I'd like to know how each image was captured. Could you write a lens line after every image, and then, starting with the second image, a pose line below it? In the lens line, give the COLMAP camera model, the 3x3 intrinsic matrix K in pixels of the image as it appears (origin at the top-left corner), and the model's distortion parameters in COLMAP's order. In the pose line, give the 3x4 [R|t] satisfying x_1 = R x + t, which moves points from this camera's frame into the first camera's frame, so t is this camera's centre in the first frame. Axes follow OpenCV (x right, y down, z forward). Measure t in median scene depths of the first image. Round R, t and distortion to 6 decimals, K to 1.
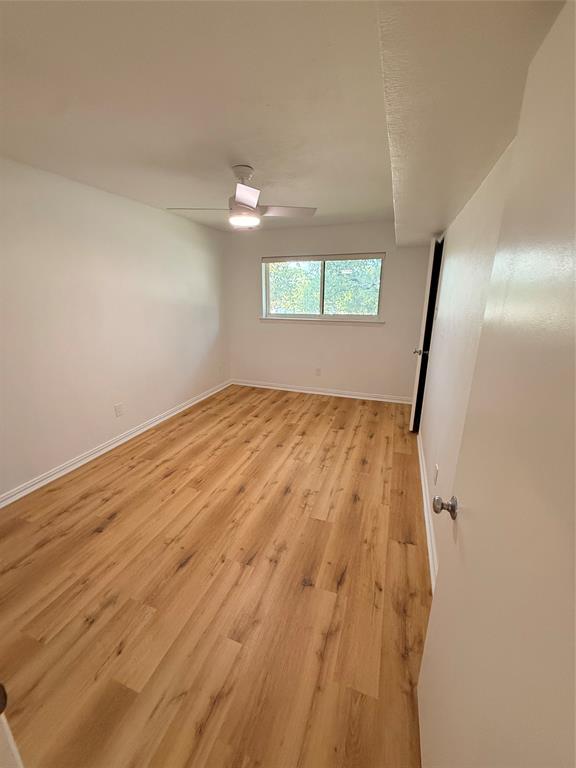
lens RADIAL K [[307.7, 0, 286.6], [0, 307.7, 378.4], [0, 0, 1]] dist [0.003841, -0.001282]
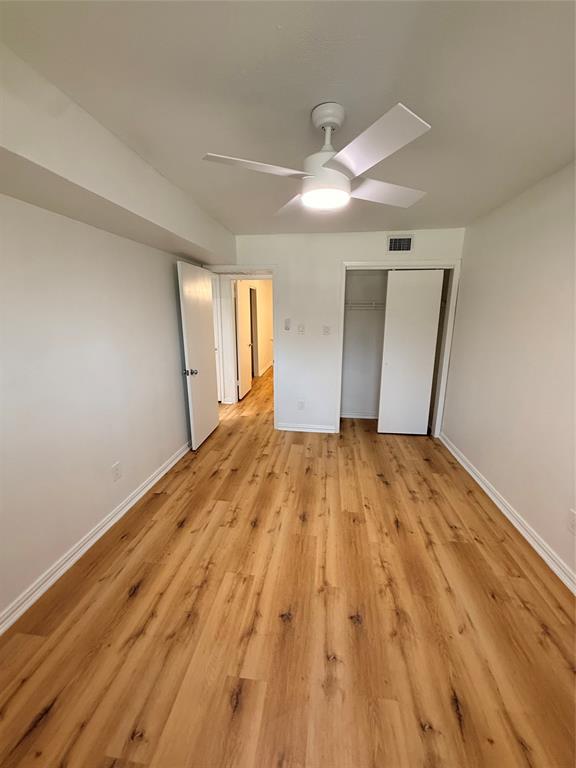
lens RADIAL K [[307.7, 0, 288.2], [0, 307.7, 383.9], [0, 0, 1]] dist [0.003841, -0.001282]
pose [[-0.976627, 0.045550, -0.210058, 0.078969], [-0.061493, 0.877226, 0.476123, -0.449454], [0.205955, 0.477912, -0.853922, 1.612087]]
